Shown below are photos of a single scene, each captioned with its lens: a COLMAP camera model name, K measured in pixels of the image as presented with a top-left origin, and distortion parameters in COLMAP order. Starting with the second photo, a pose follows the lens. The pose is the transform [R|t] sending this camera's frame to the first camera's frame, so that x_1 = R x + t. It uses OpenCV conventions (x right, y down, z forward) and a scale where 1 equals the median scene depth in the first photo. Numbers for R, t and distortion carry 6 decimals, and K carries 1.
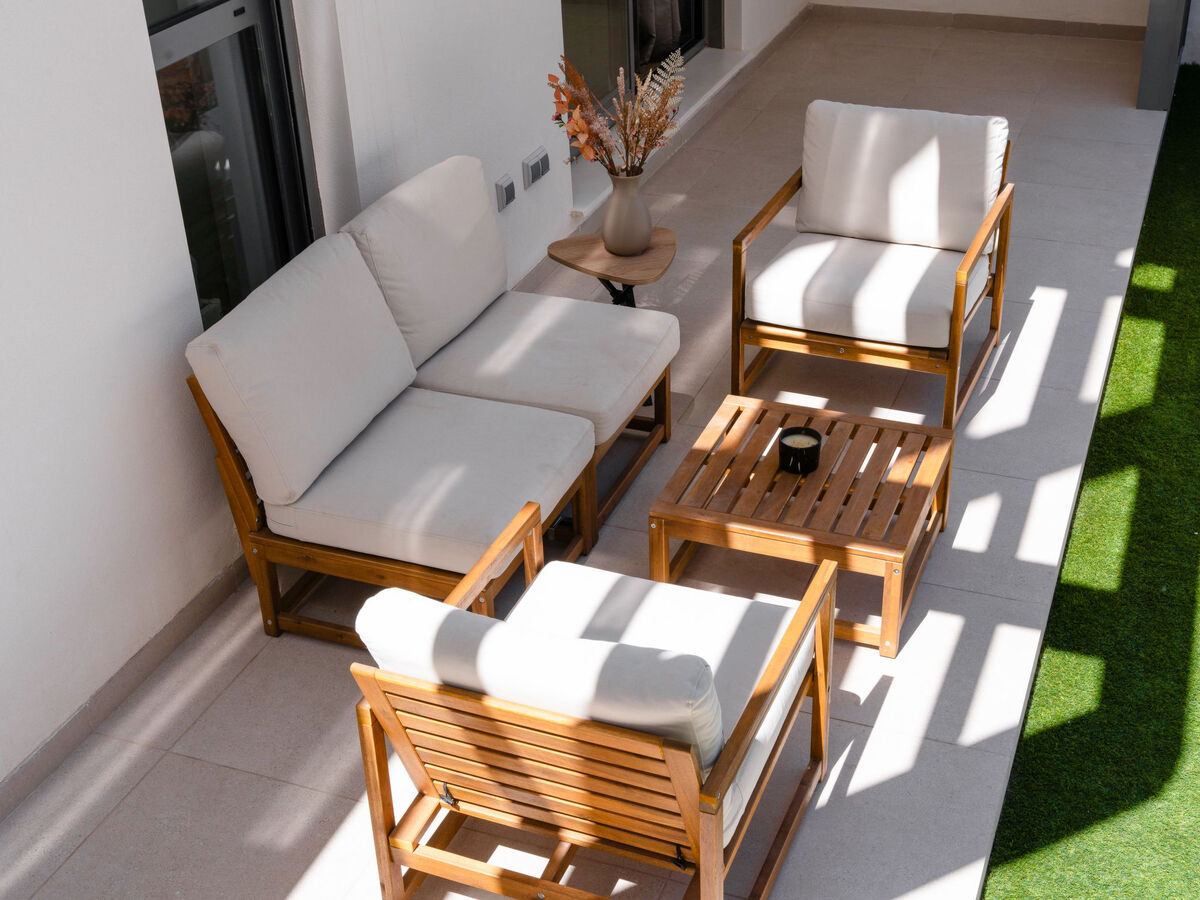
lens RADIAL K [[1350.2, 0, 604.3], [0, 1350.2, 573.1], [0, 0, 1]] dist [0.005867, 0.010740]
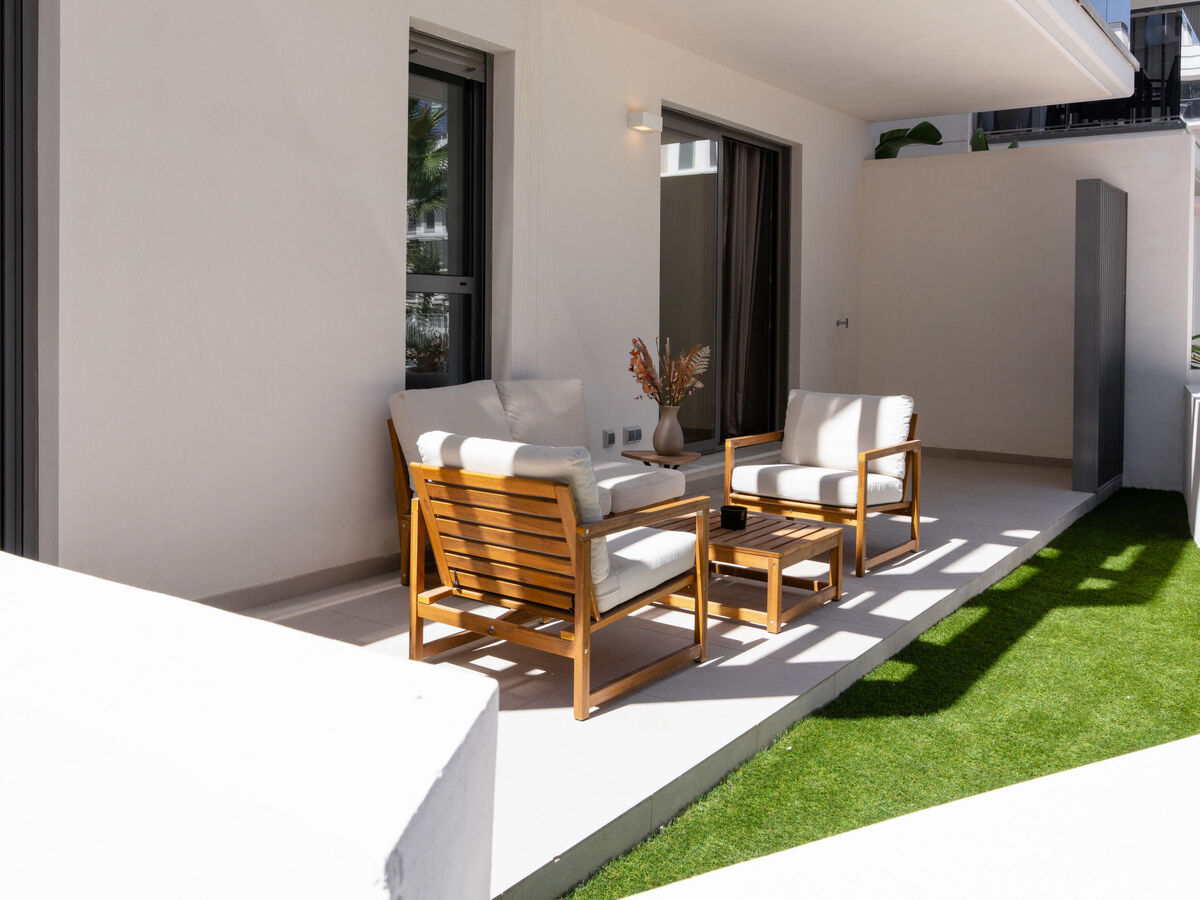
lens RADIAL K [[1007.3, 0, 545.1], [0, 1007.3, 493.3], [0, 0, 1]] dist [-0.001177, -0.003913]
pose [[0.963448, 0.076168, -0.256838, 0.247442], [-0.185437, 0.881532, -0.434182, 0.474058], [0.193340, 0.465940, 0.863435, -0.109438]]
